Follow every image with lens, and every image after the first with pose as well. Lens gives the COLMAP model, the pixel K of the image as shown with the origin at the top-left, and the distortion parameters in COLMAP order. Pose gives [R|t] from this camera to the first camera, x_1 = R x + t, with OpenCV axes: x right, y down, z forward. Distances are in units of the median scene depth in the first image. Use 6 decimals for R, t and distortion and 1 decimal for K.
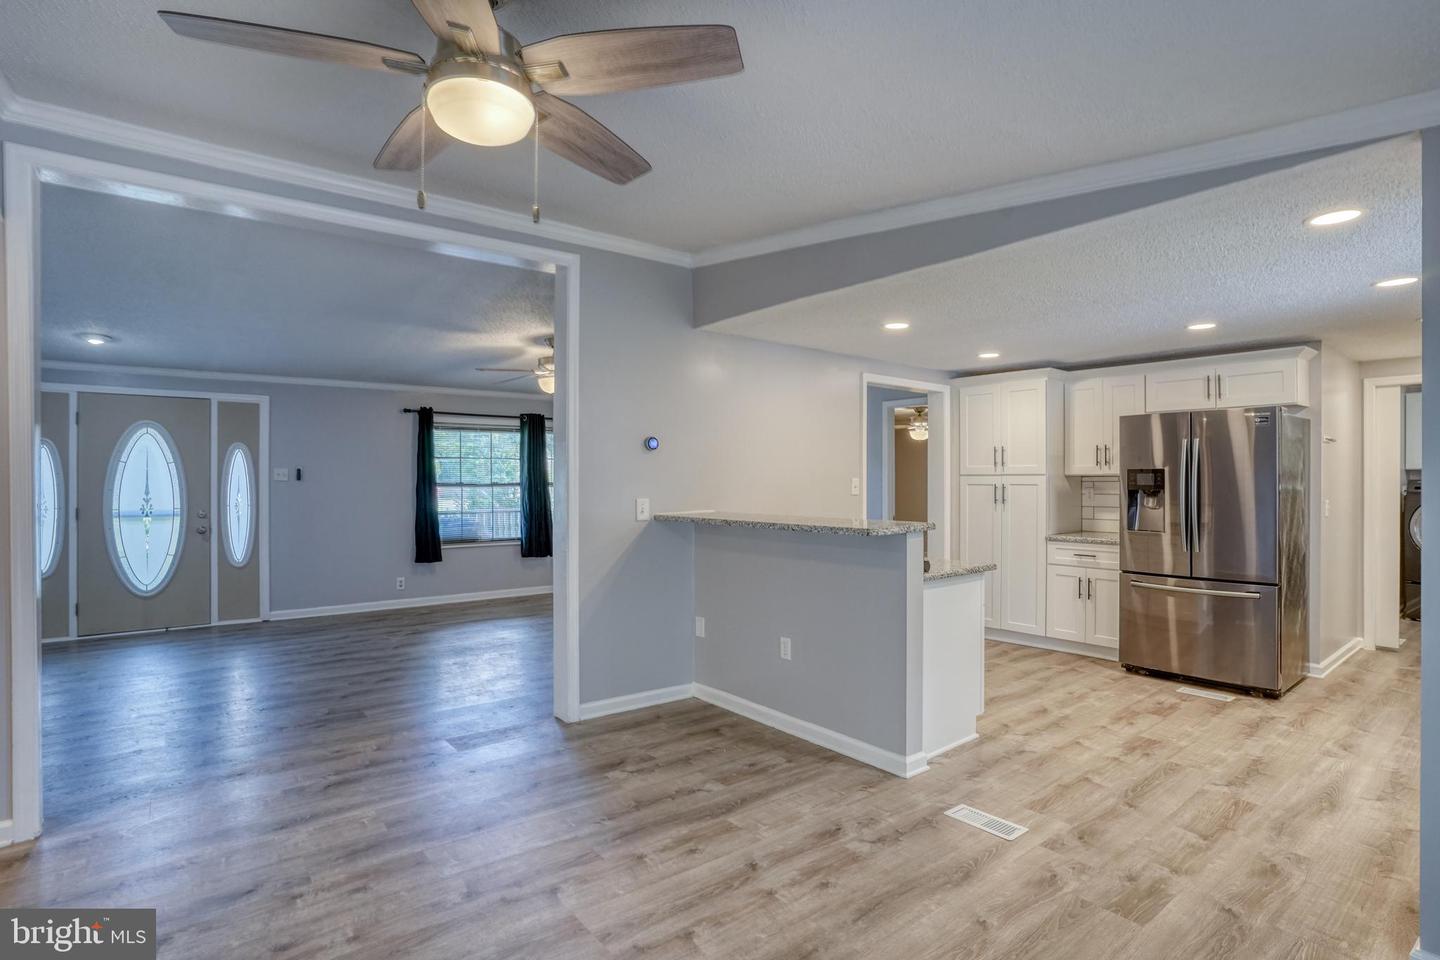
lens RADIAL K [[712.4, 0, 715.5], [0, 712.4, 481.9], [0, 0, 1]] dist [-0.079335, 0.033878]
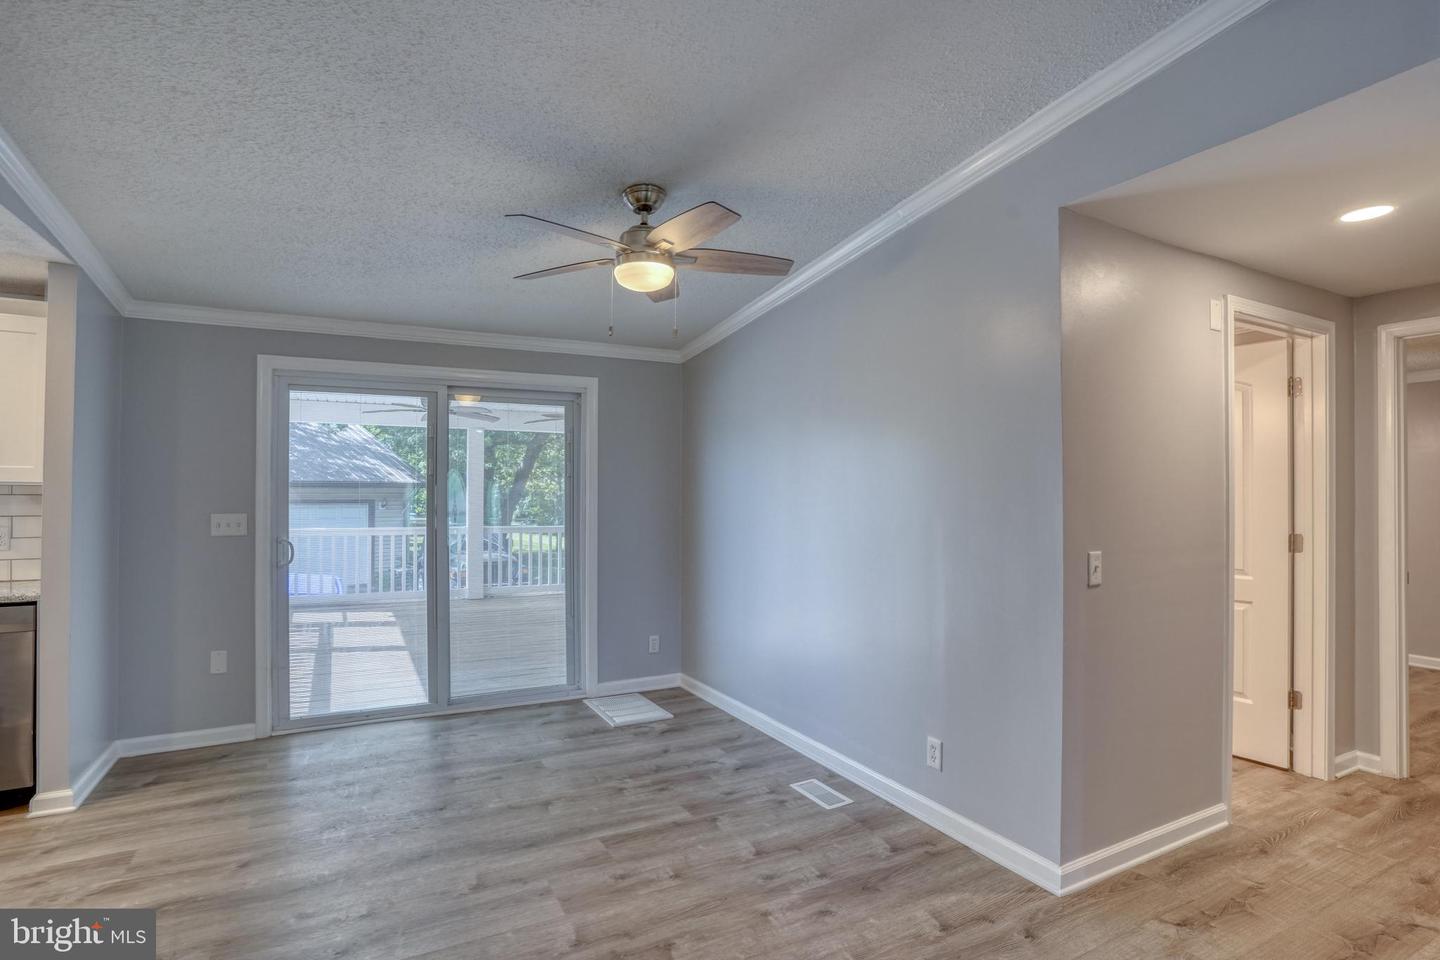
lens RADIAL K [[712.4, 0, 715.5], [0, 712.4, 481.9], [0, 0, 1]] dist [-0.079335, 0.033878]
pose [[-0.983231, -0.002704, 0.182345, -0.346697], [-0.003903, 0.999973, -0.006221, -0.005928], [-0.182323, -0.006829, -0.983215, 1.123850]]
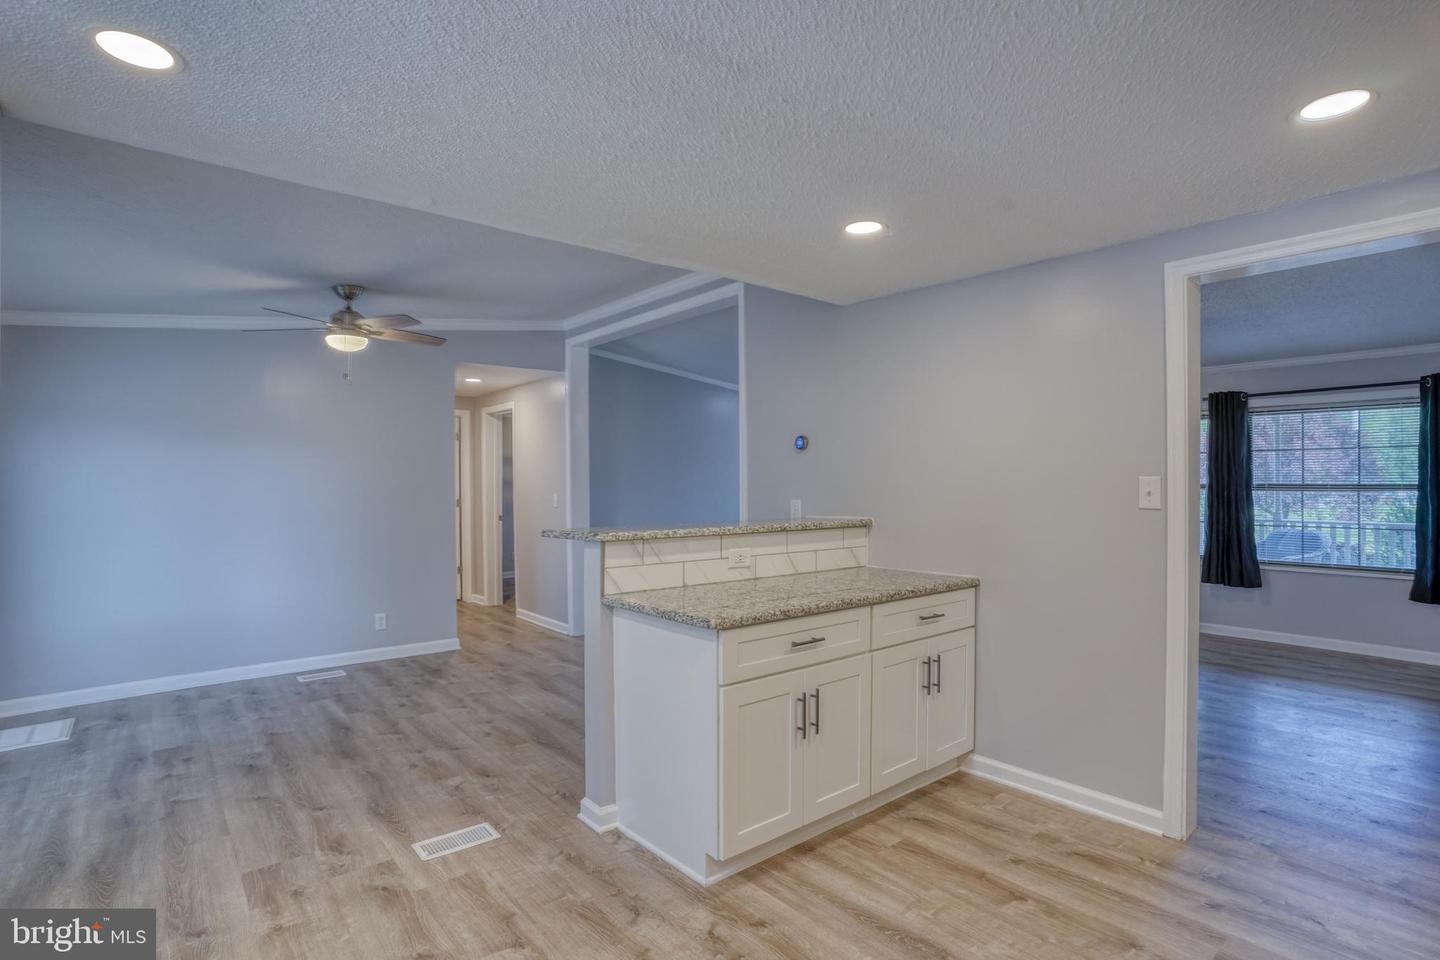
lens RADIAL K [[721.7, 0, 712.2], [0, 721.7, 486.7], [0, 0, 1]] dist [-0.084179, 0.036647]
pose [[0.021377, 0.004004, -0.999763, 0.991575], [-0.001376, 0.999991, 0.003976, 0.001740], [0.999771, 0.001291, 0.021382, 0.974085]]
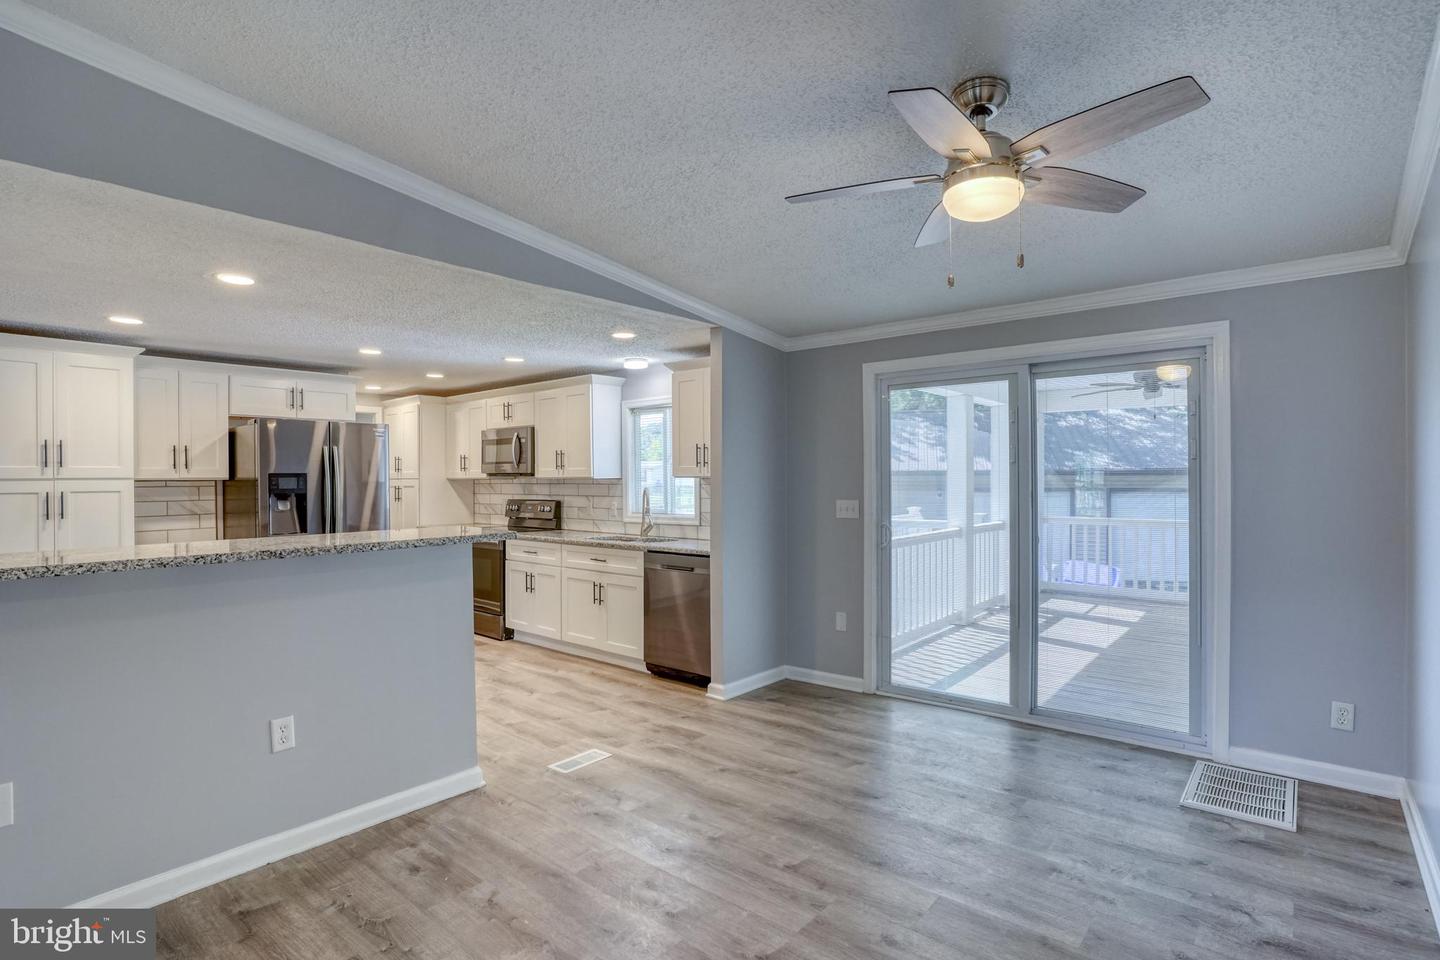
lens RADIAL K [[712.4, 0, 715.5], [0, 712.4, 481.9], [0, 0, 1]] dist [-0.079335, 0.033878]
pose [[-0.196095, -0.002148, 0.980583, -0.639566], [0.011860, 0.999919, 0.004562, -0.003464], [-0.980513, 0.012524, -0.196054, 0.736501]]
